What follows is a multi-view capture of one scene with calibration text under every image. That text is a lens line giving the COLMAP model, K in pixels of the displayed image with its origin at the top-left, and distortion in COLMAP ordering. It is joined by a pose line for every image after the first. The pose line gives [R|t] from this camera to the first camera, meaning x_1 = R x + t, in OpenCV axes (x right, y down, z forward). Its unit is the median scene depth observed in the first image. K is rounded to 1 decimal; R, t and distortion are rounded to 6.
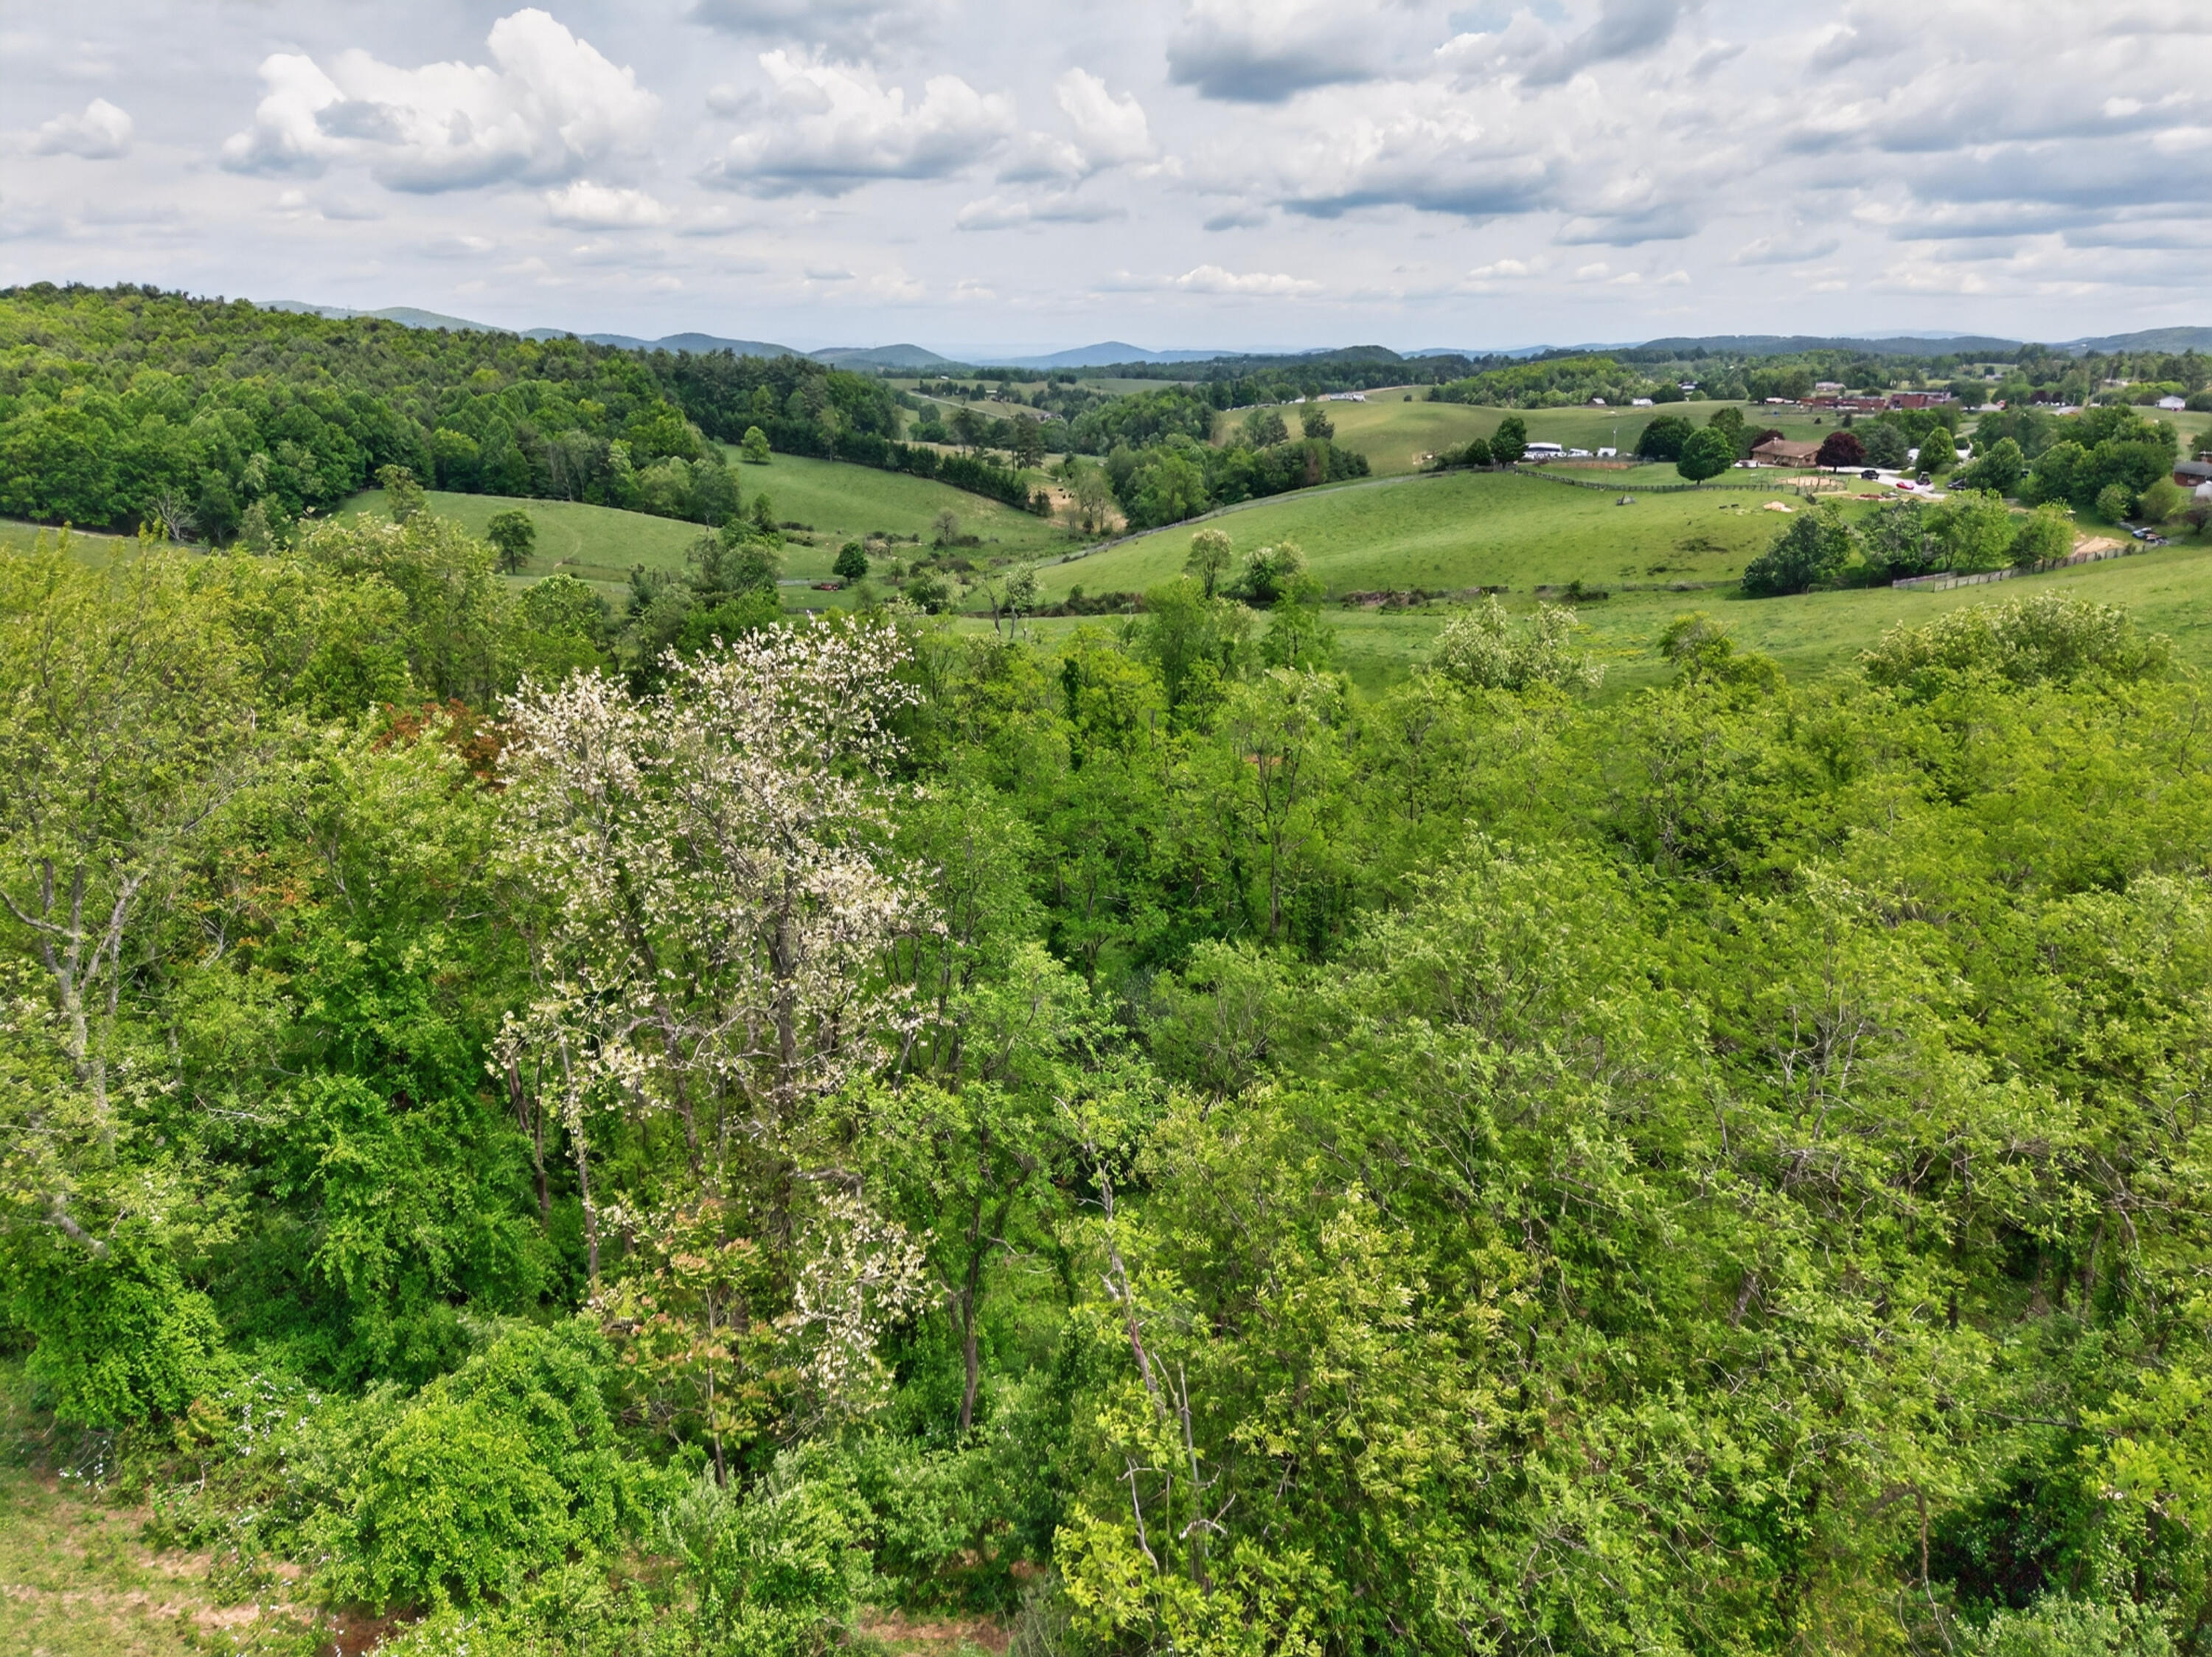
lens RADIAL K [[1481.1, 0, 1107.5], [0, 1481.1, 849.1], [0, 0, 1]] dist [0.090962, -0.097926]
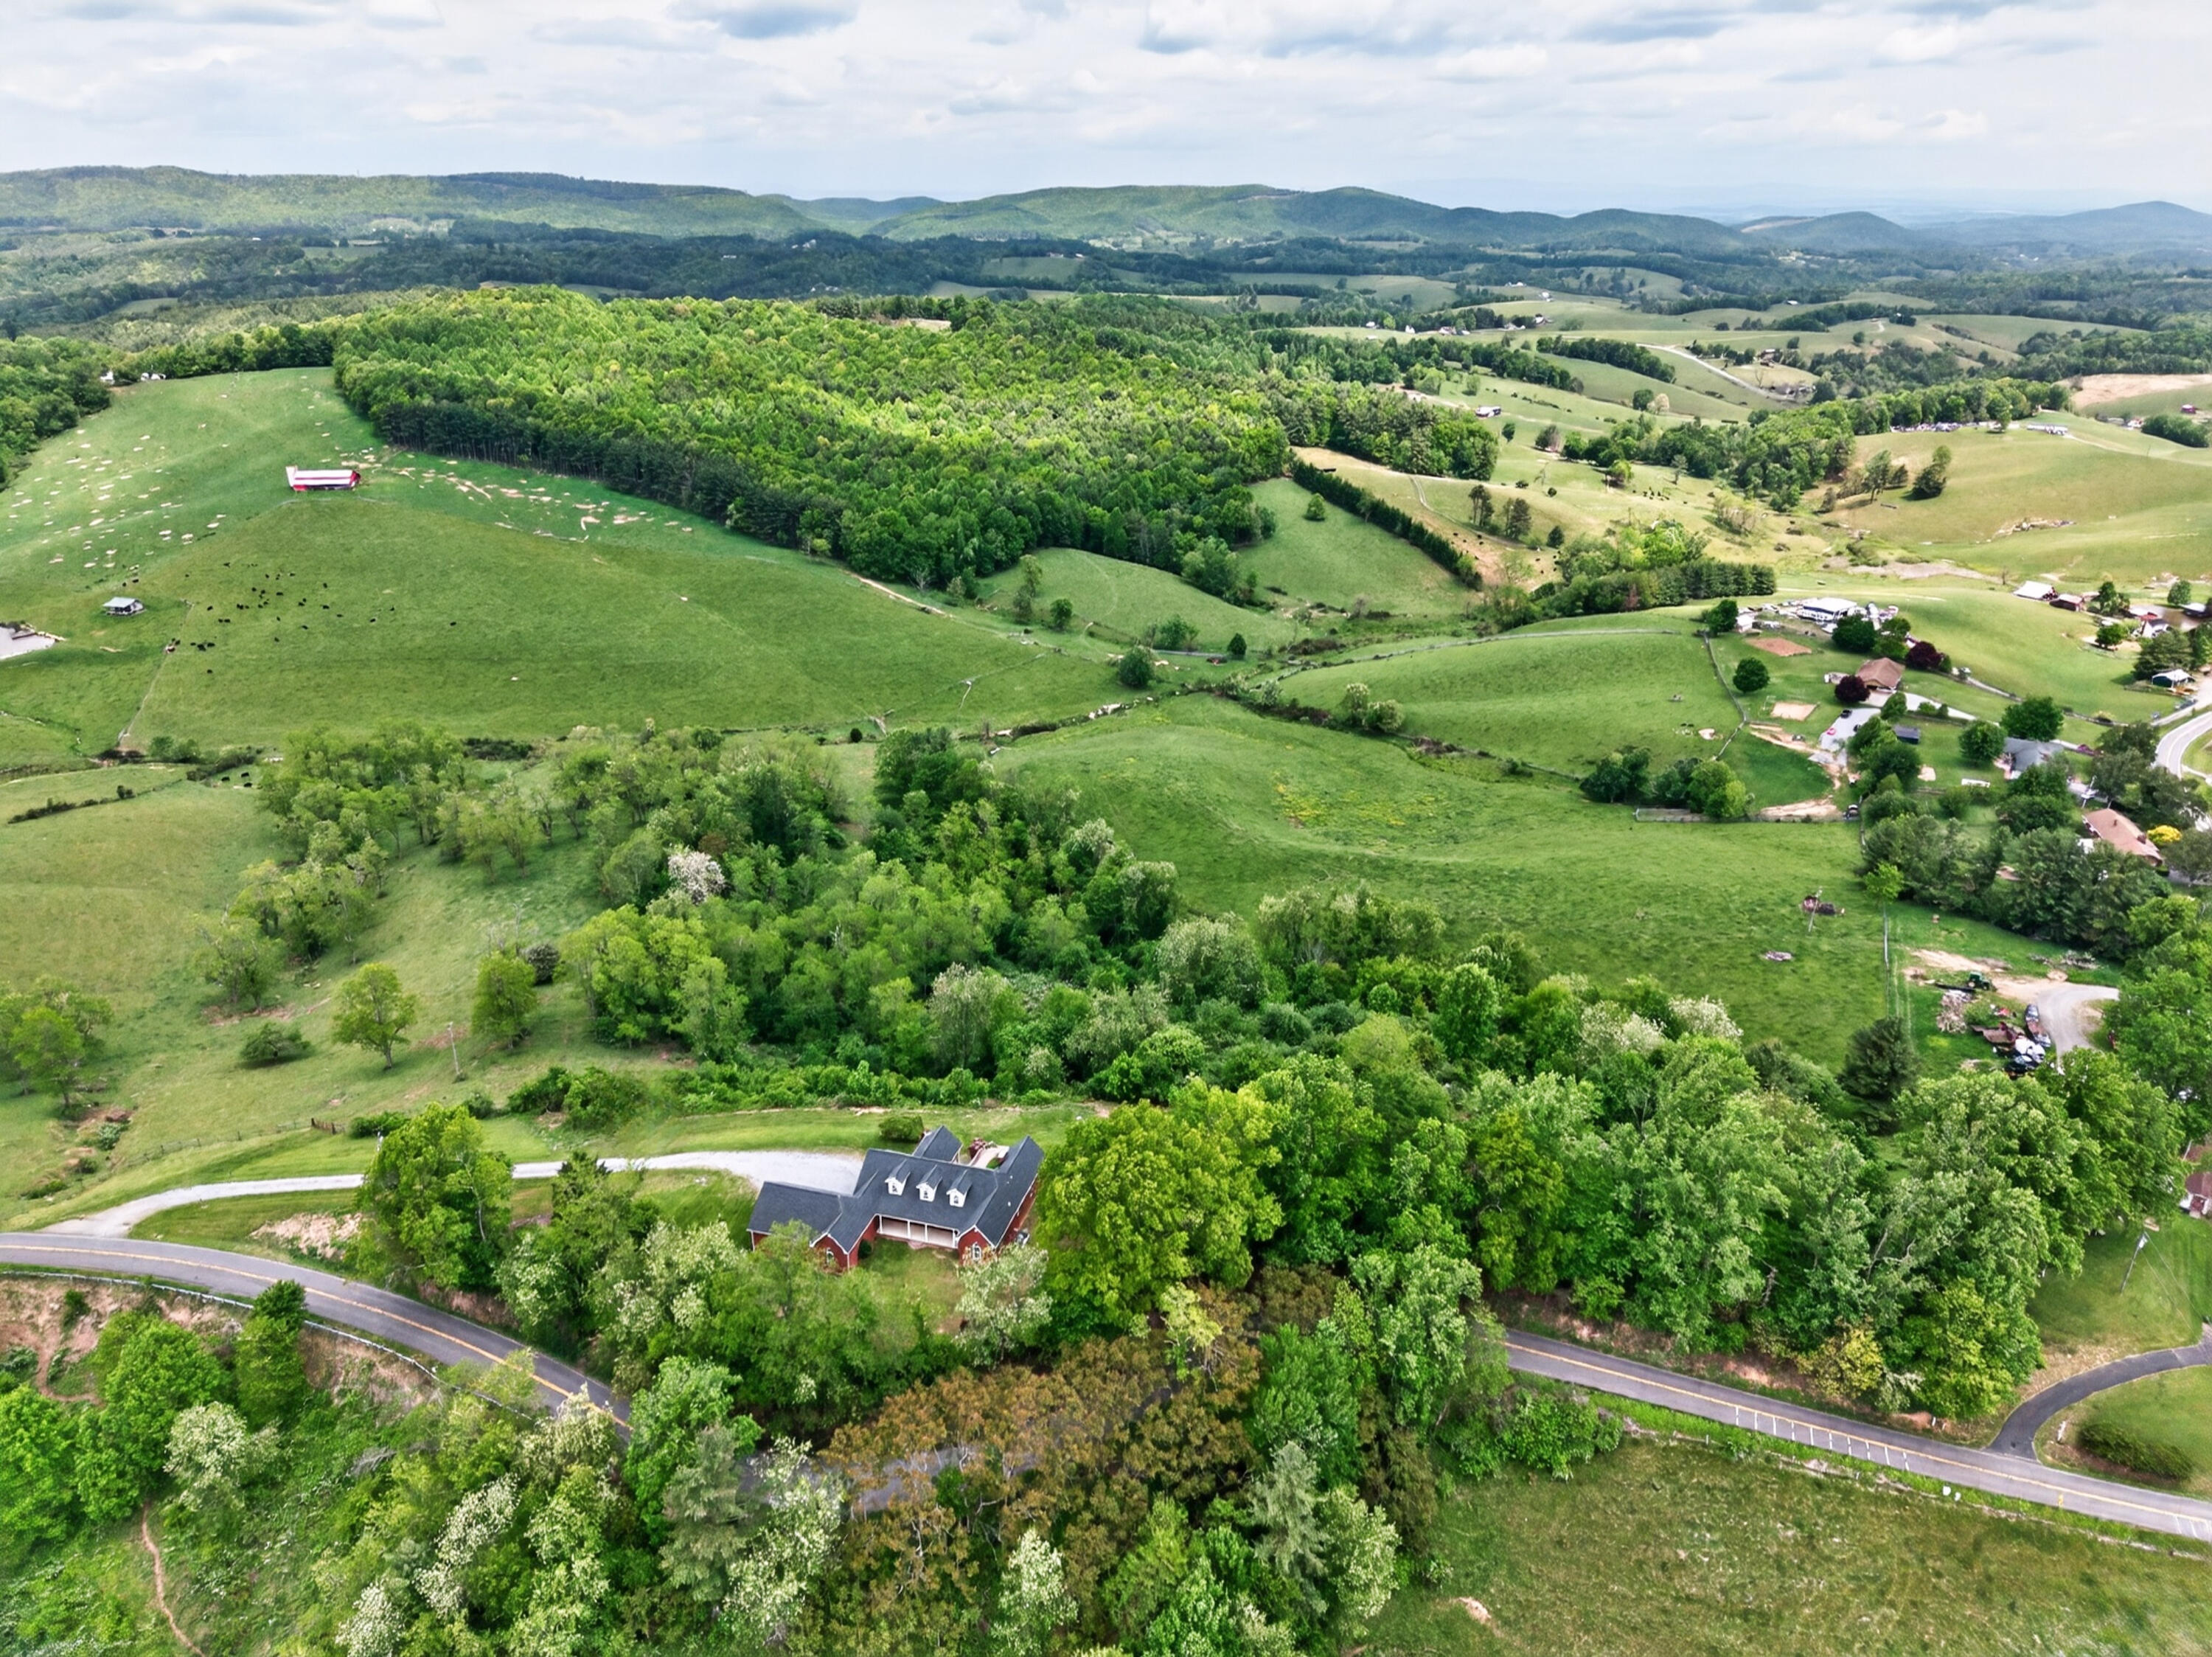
lens RADIAL K [[1481.1, 0, 1098.0], [0, 1481.1, 846.3], [0, 0, 1]] dist [0.090962, -0.097926]
pose [[0.833453, 0.221803, -0.506121, 0.649380], [-0.175237, 0.974722, 0.138594, -0.195394], [0.524068, -0.026820, 0.851254, -0.549872]]
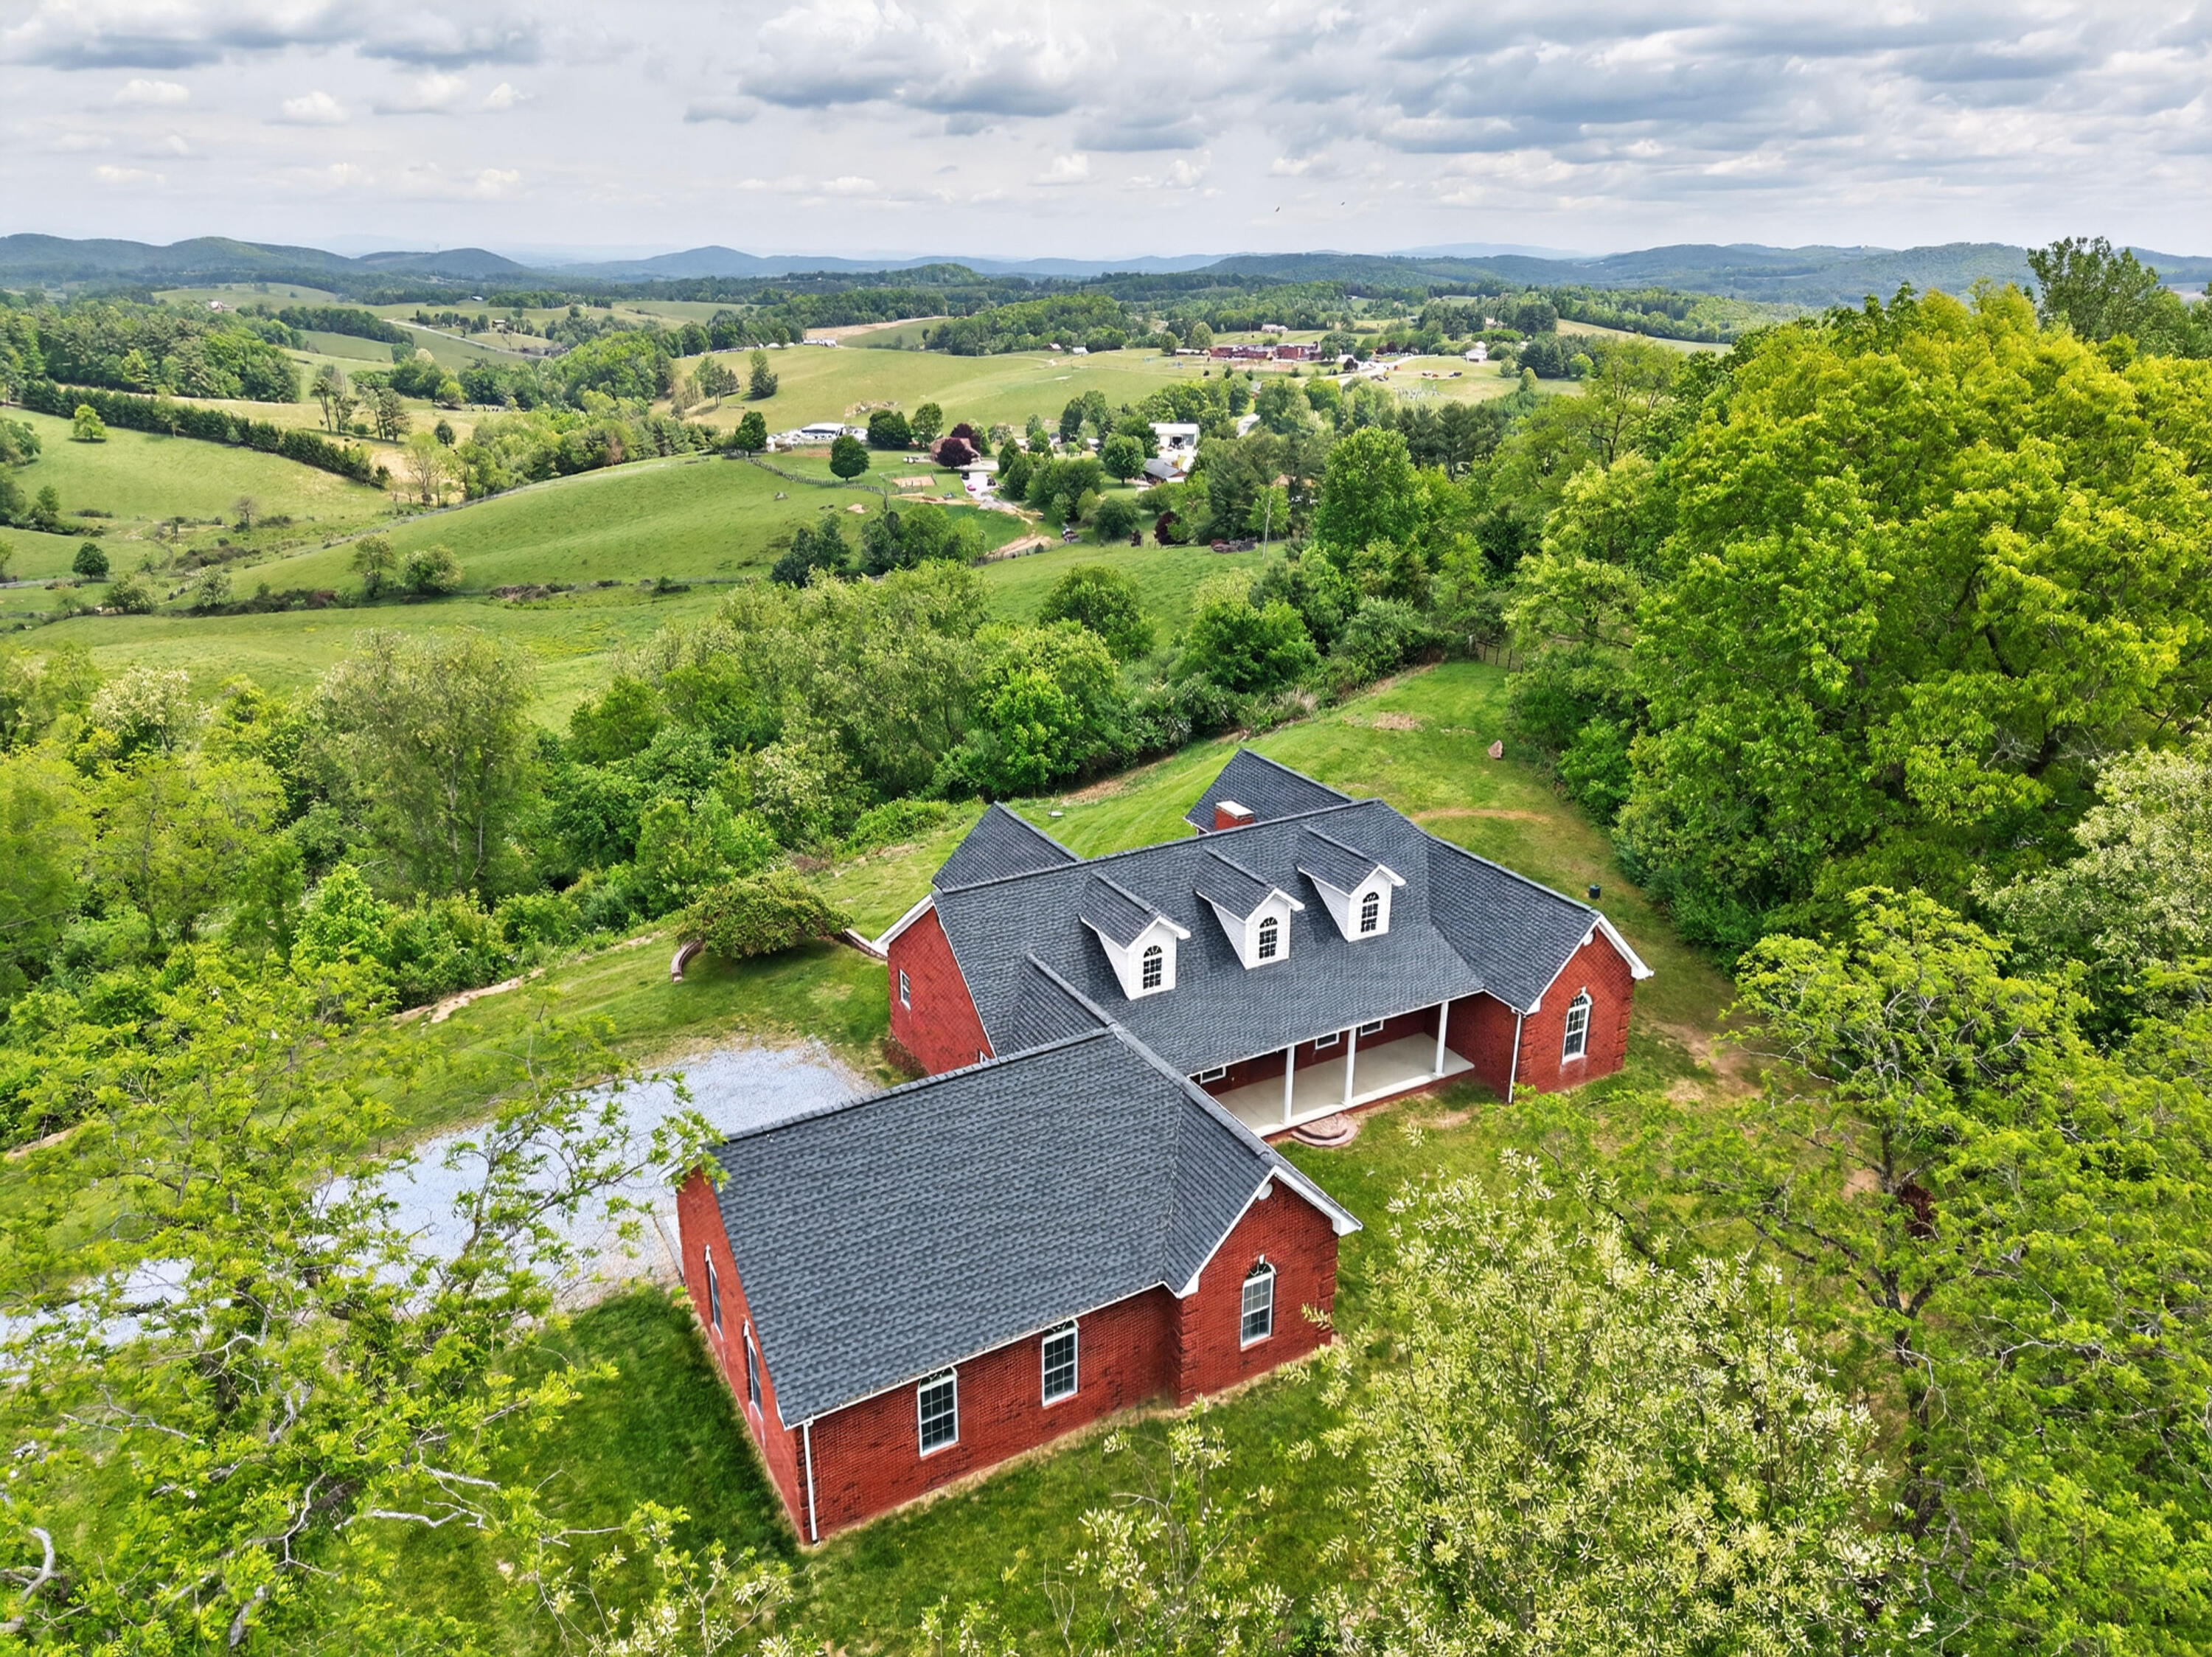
lens RADIAL K [[1481.1, 0, 1107.7], [0, 1481.1, 823.9], [0, 0, 1]] dist [0.090962, -0.097926]
pose [[0.971537, -0.079249, 0.223237, 0.311502], [0.070013, 0.996342, 0.049000, -0.006632], [-0.226304, -0.031976, 0.973532, -0.256343]]
